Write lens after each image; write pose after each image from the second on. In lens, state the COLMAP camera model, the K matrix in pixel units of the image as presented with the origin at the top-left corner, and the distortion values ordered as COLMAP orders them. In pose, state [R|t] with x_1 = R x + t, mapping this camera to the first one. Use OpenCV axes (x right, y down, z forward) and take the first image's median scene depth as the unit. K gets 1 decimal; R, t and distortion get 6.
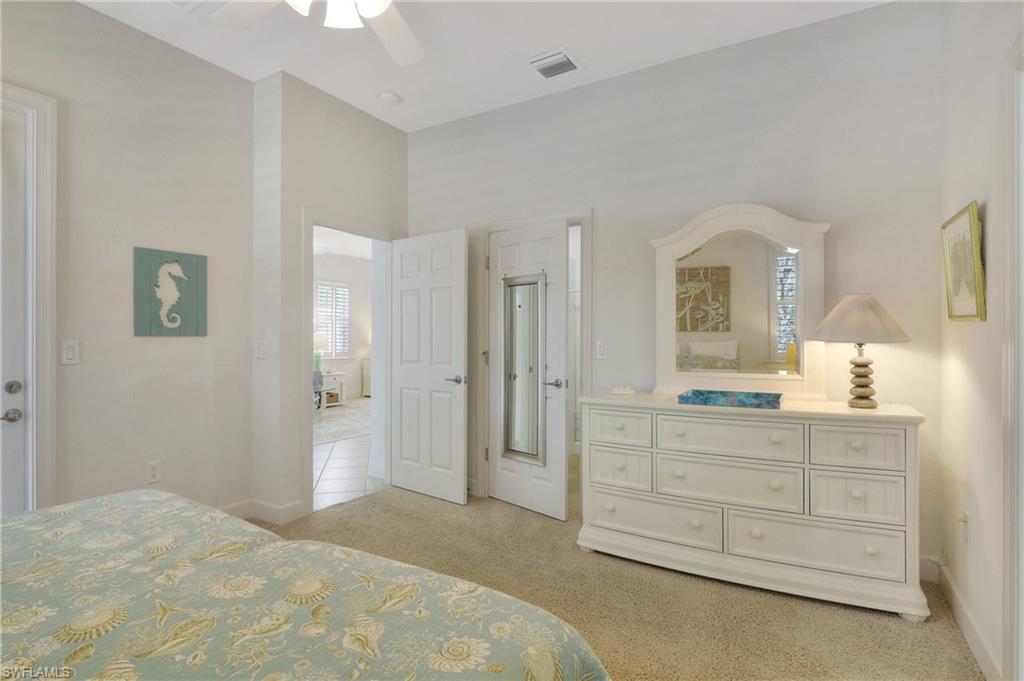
lens RADIAL K [[505.1, 0, 509.2], [0, 505.1, 339.0], [0, 0, 1]] dist [-0.003758, -0.005425]
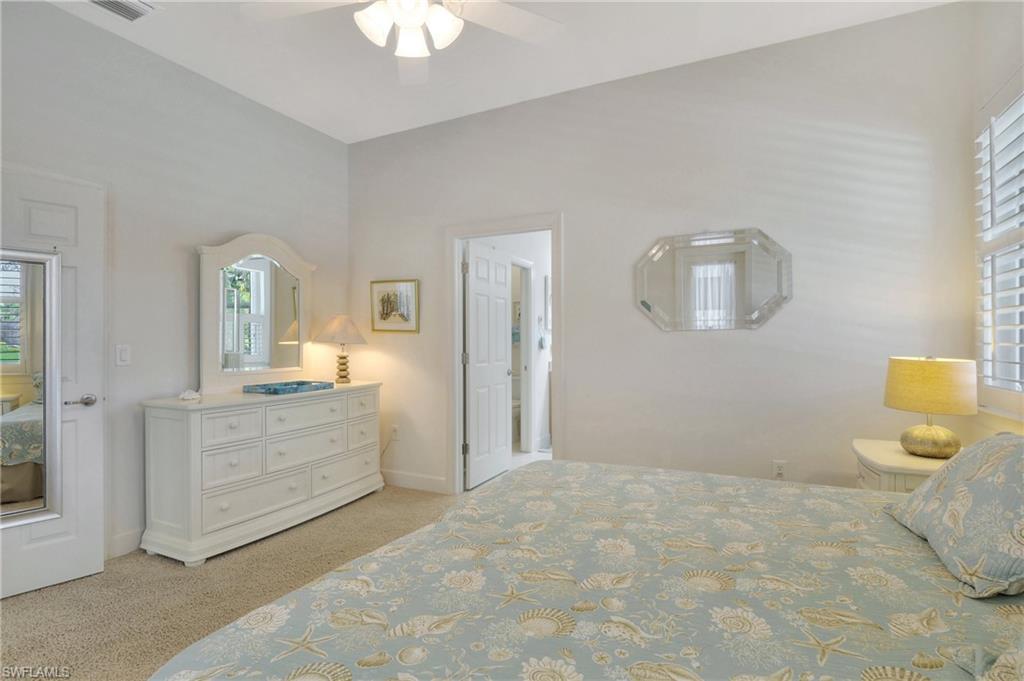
lens RADIAL K [[505.1, 0, 509.2], [0, 505.1, 339.0], [0, 0, 1]] dist [-0.003758, -0.005425]
pose [[-0.064434, 0.004341, 0.997913, -0.975666], [0.003390, 0.999986, -0.004131, -0.000496], [-0.997916, 0.003117, -0.064448, 0.551637]]
